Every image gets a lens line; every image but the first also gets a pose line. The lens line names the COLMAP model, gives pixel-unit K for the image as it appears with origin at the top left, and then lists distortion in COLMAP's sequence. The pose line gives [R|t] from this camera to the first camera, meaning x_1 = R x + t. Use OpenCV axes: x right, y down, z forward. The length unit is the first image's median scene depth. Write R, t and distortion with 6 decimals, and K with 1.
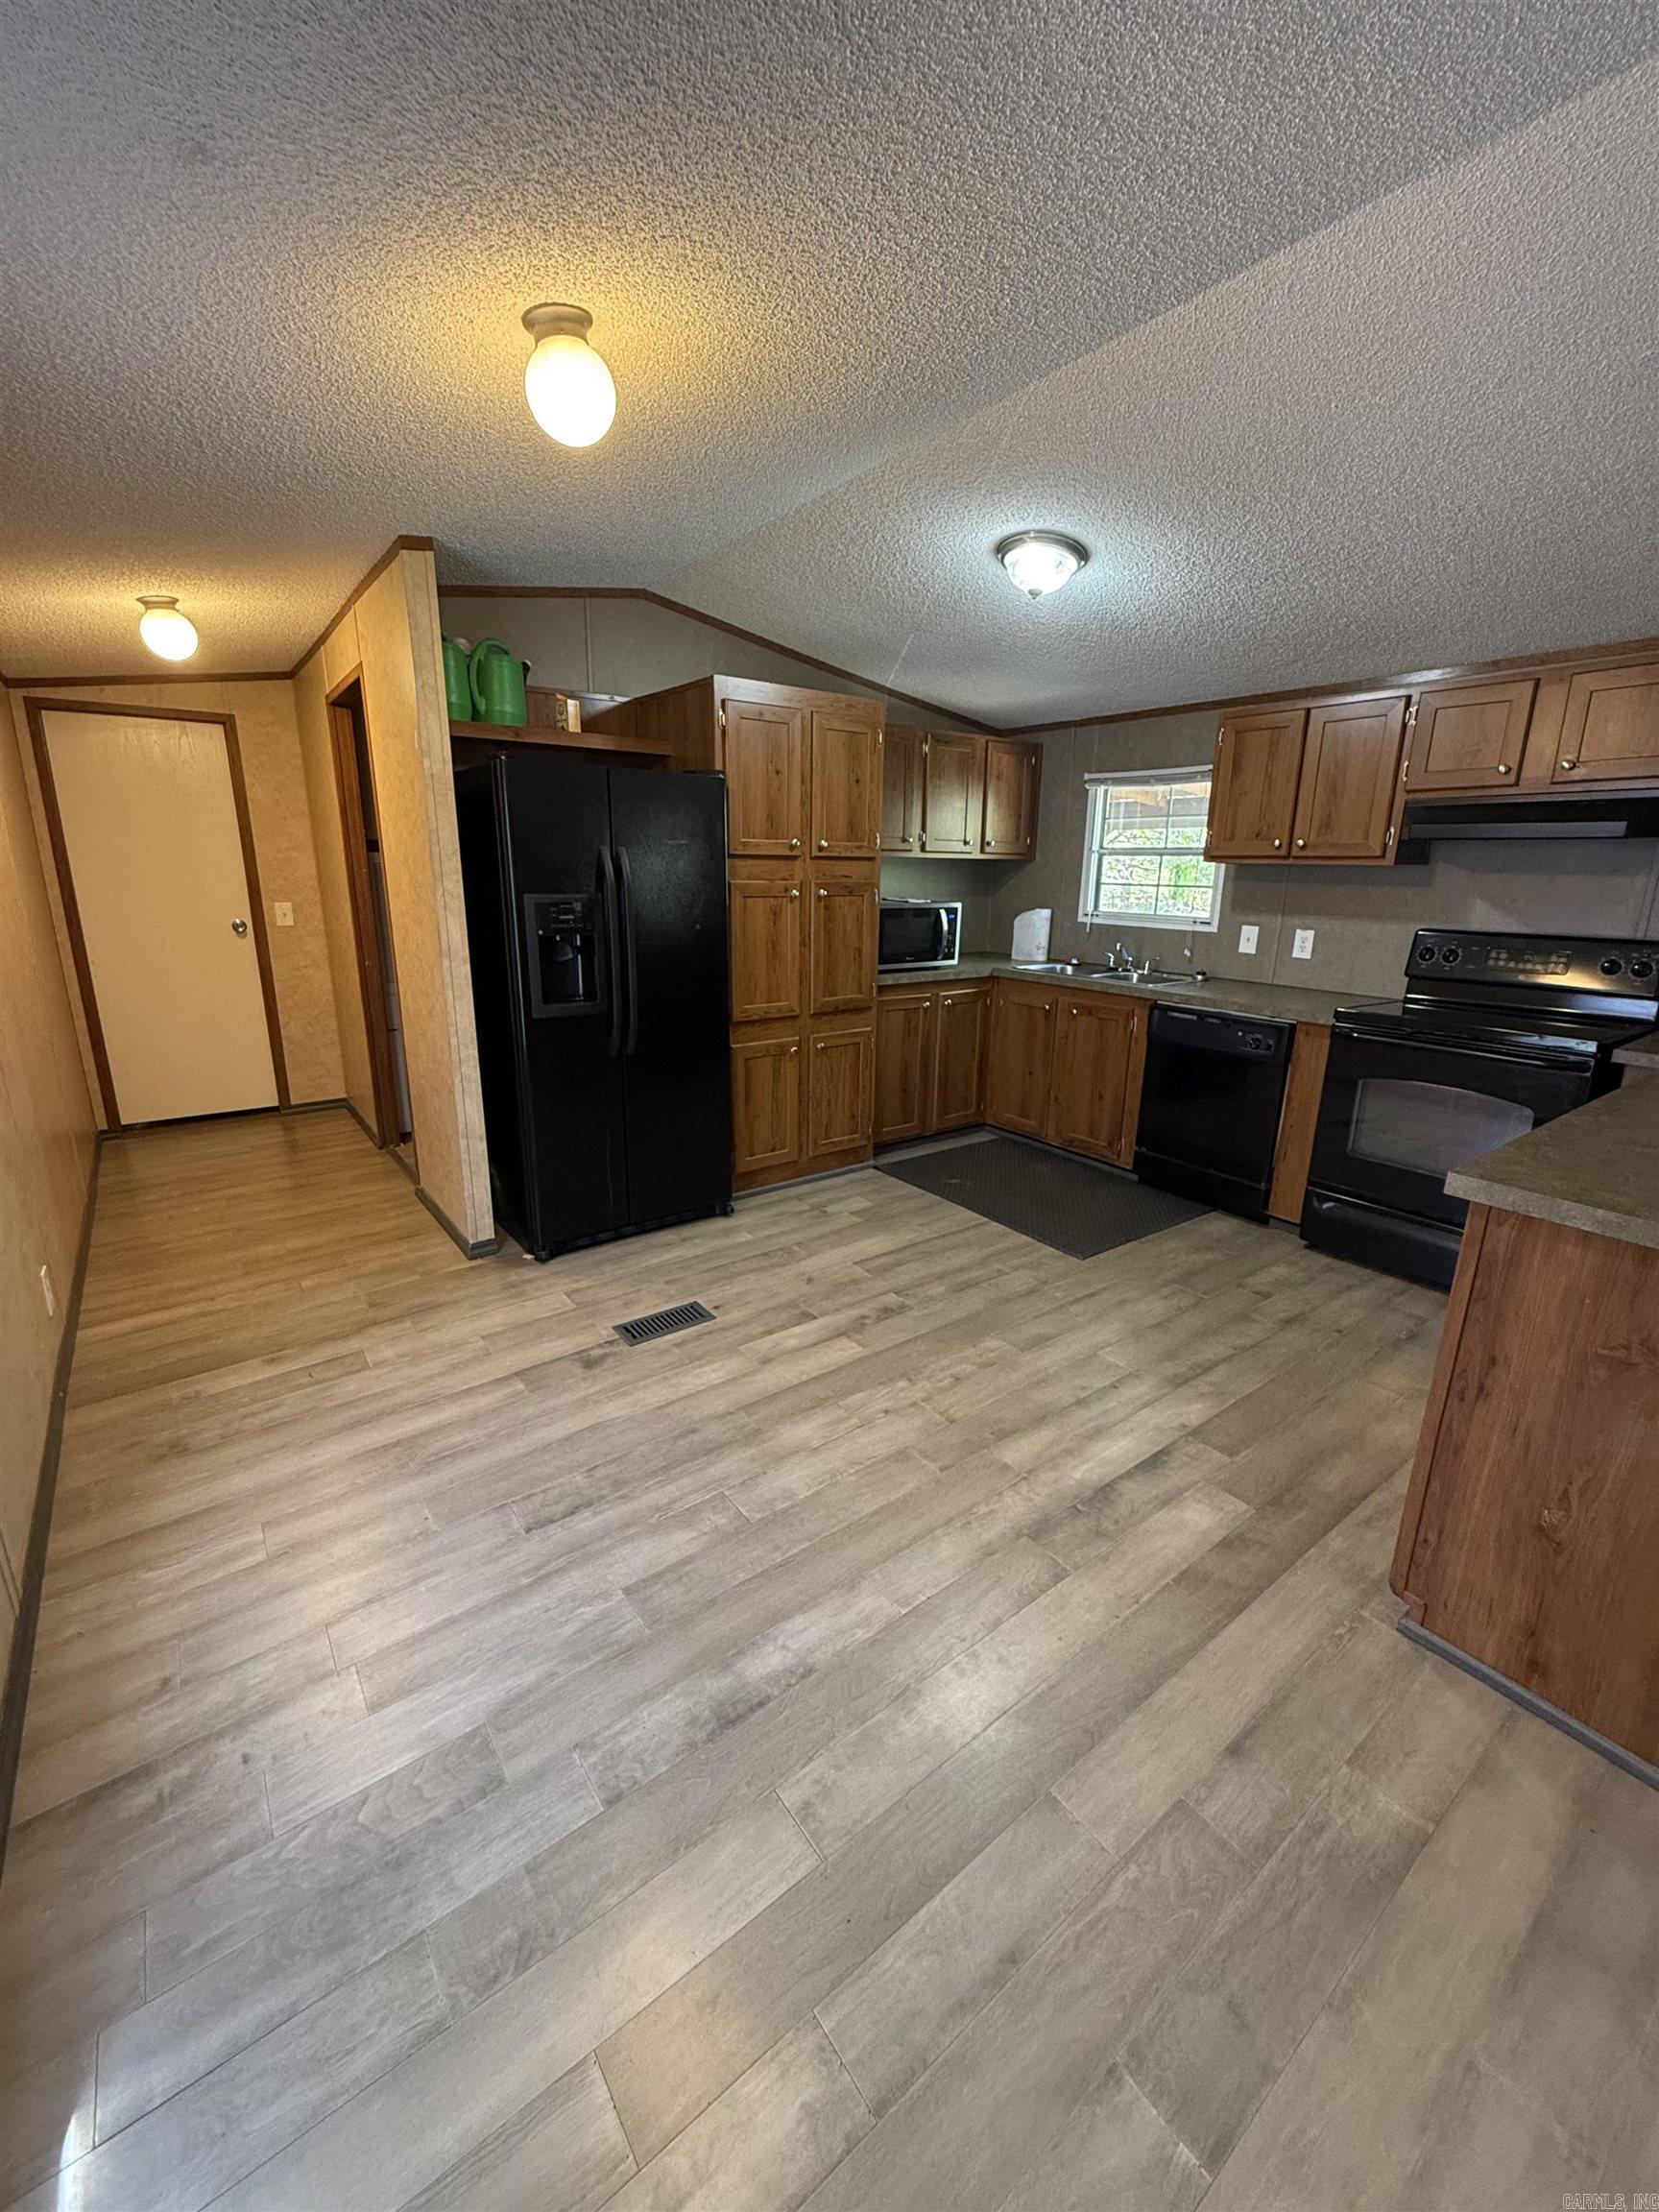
lens RADIAL K [[884.9, 0, 830.0], [0, 884.9, 1102.3], [0, 0, 1]] dist [0.000273, -0.000082]
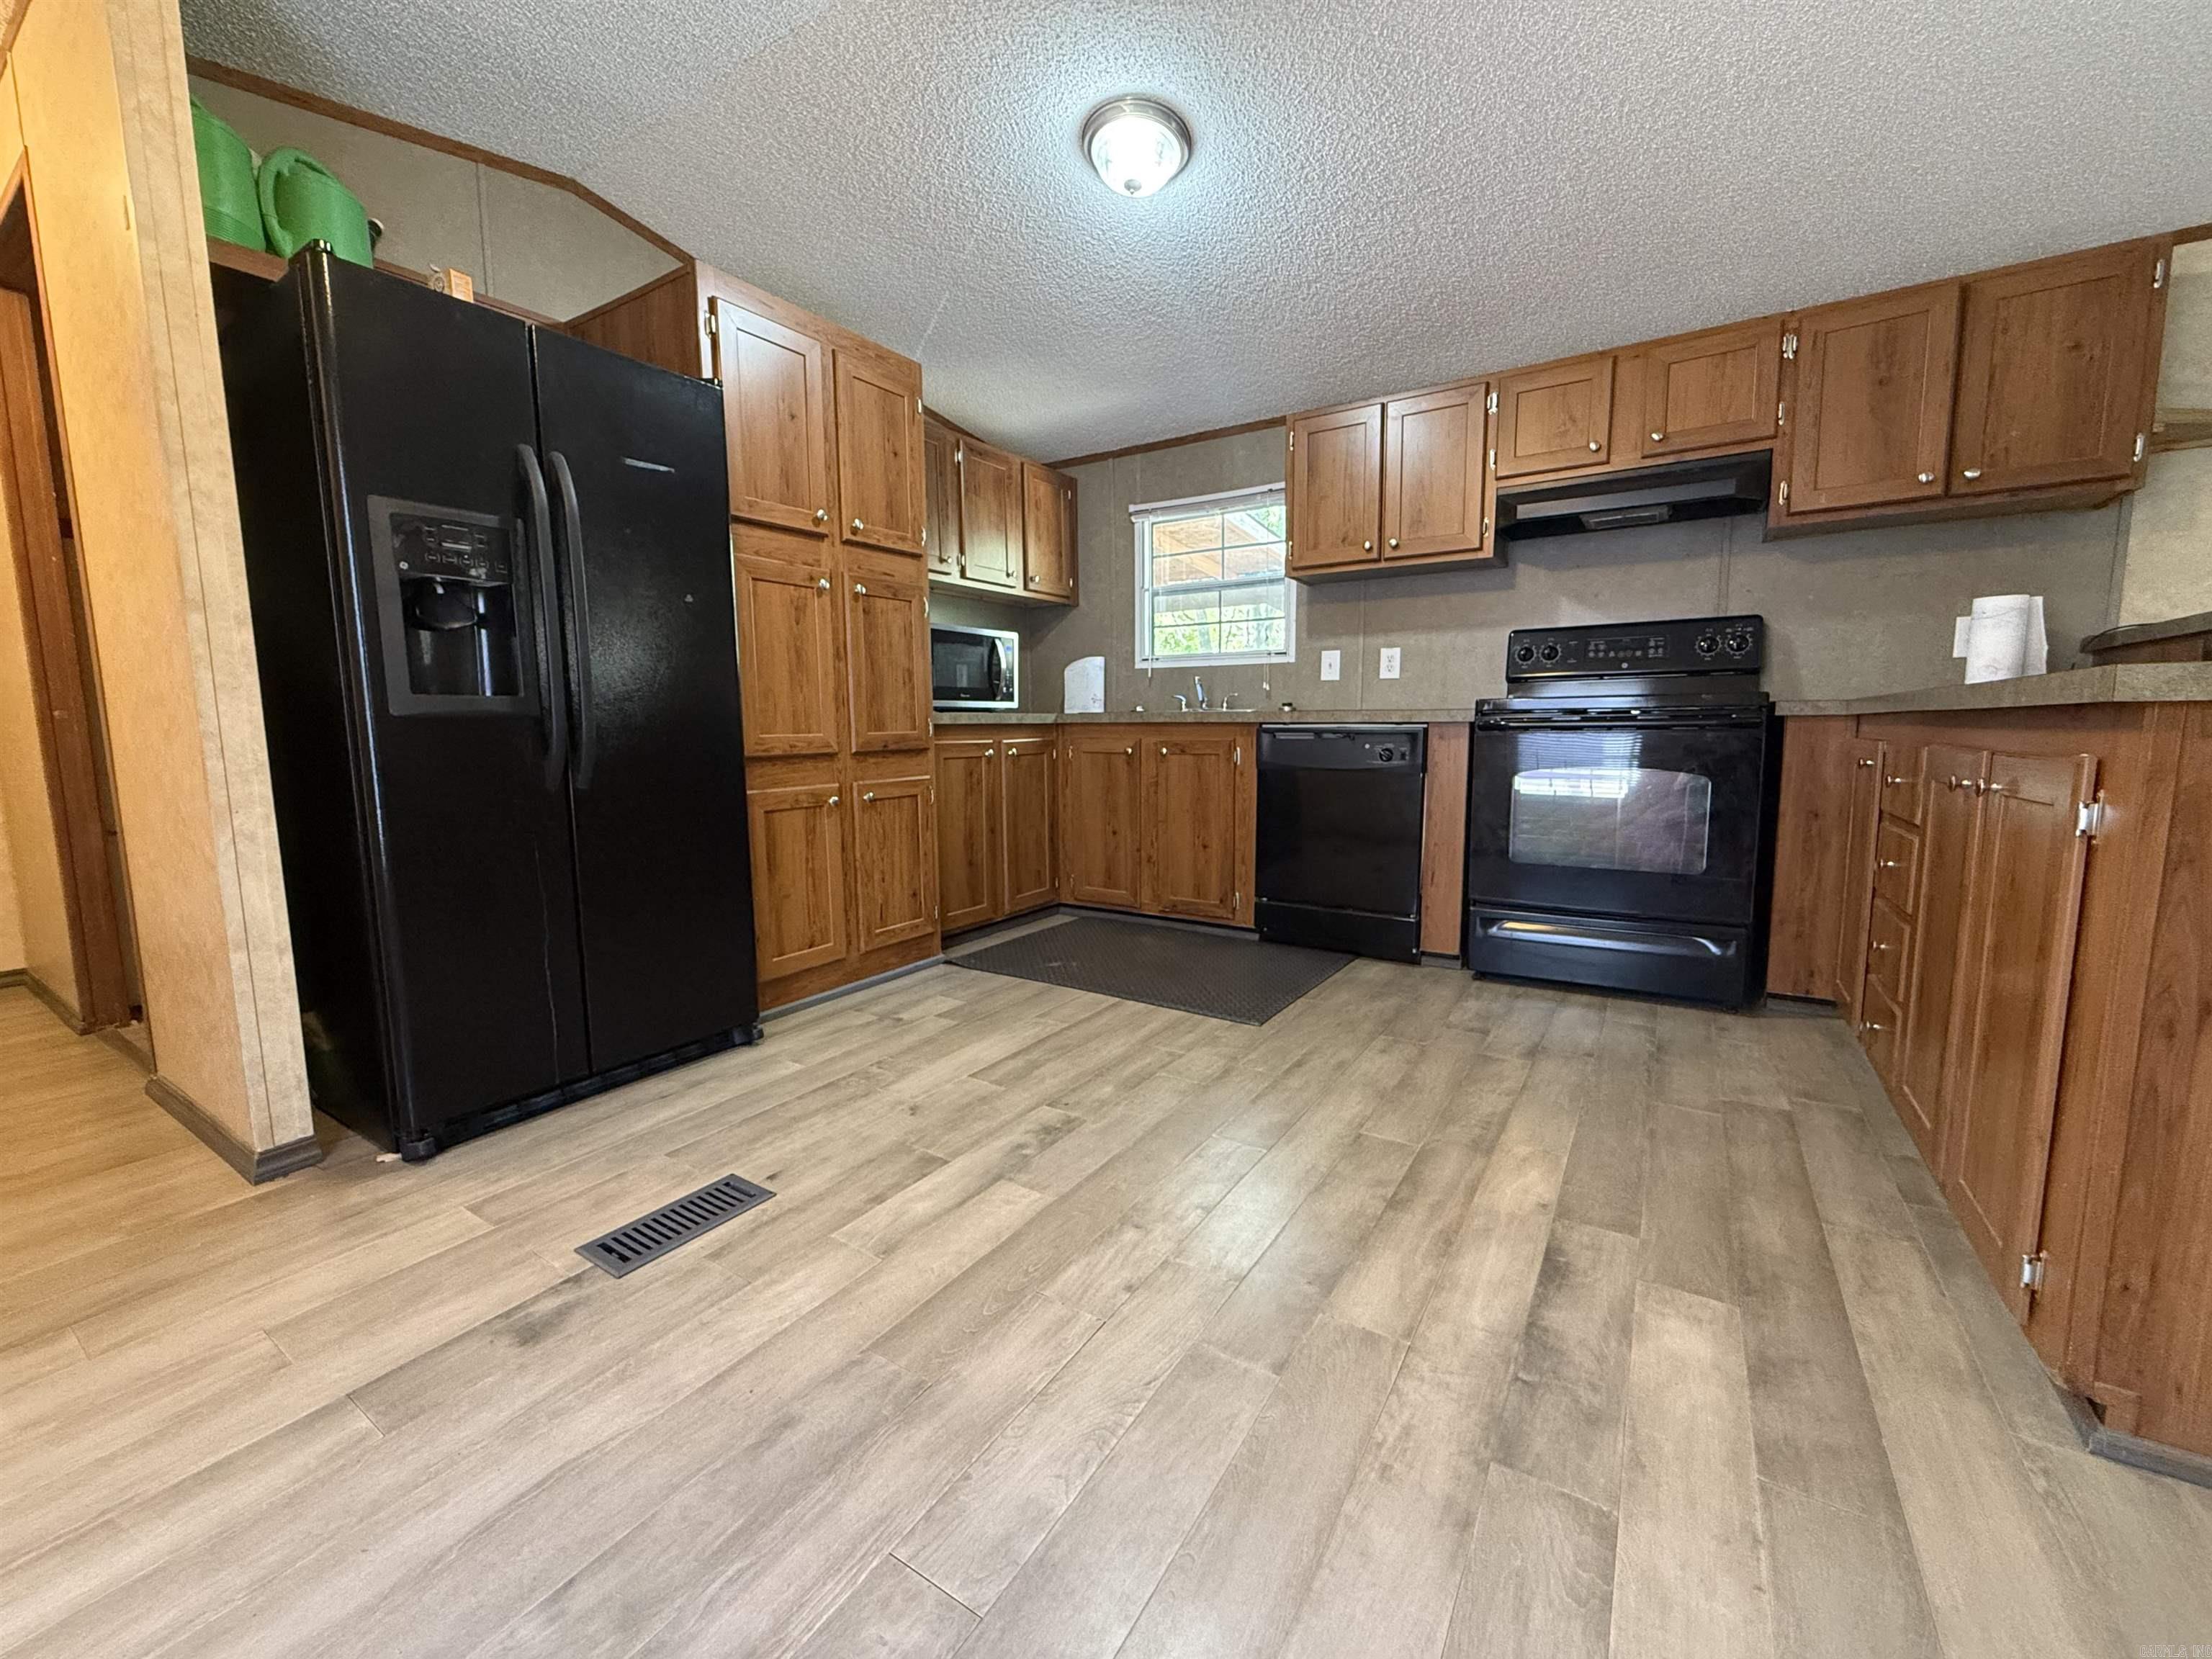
lens RADIAL K [[884.9, 0, 1100.4], [0, 884.9, 828.2], [0, 0, 1]] dist [0.000273, -0.000082]
pose [[0.939492, -0.064566, 0.336432, -0.089129], [0.110996, 0.986471, -0.120641, 0.081755], [-0.324091, 0.150684, 0.933948, 0.286203]]
